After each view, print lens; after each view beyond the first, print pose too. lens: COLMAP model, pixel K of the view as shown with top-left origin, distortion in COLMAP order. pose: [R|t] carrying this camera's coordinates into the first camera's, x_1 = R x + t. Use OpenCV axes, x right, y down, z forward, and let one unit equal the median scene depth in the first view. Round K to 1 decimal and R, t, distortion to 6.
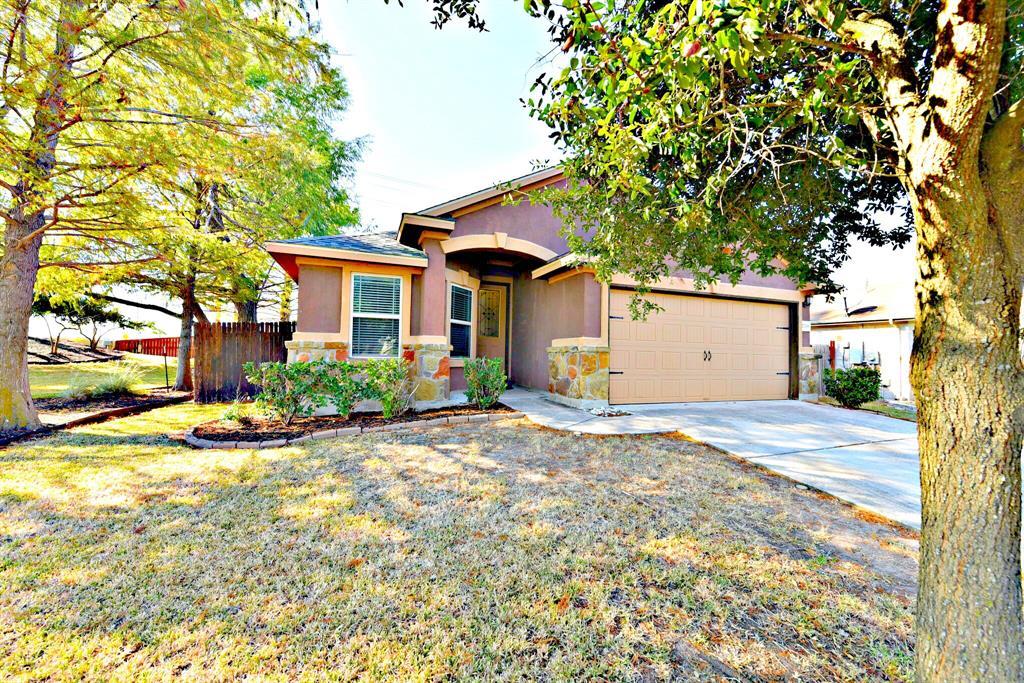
lens RADIAL K [[405.2, 0, 507.7], [0, 405.2, 342.7], [0, 0, 1]] dist [-0.019573, -0.001147]
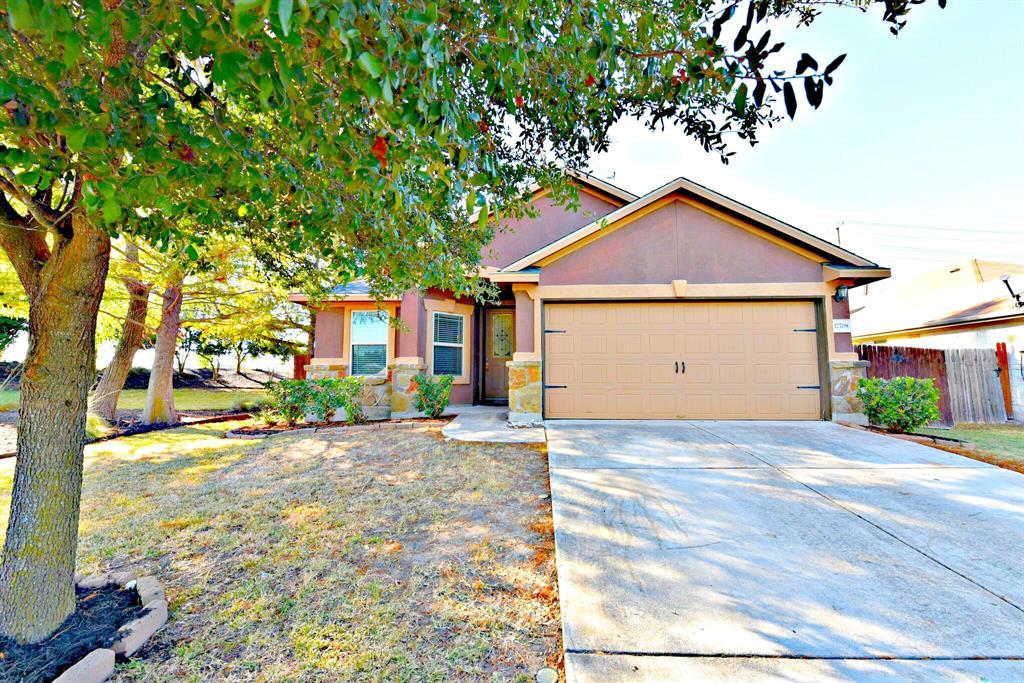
lens RADIAL K [[405.2, 0, 507.4], [0, 405.2, 340.9], [0, 0, 1]] dist [-0.019573, -0.001147]
pose [[0.912018, -0.056937, -0.406178, 0.564874], [0.029698, 0.996885, -0.073058, 0.030574], [0.409073, 0.054567, 0.910869, 0.034411]]
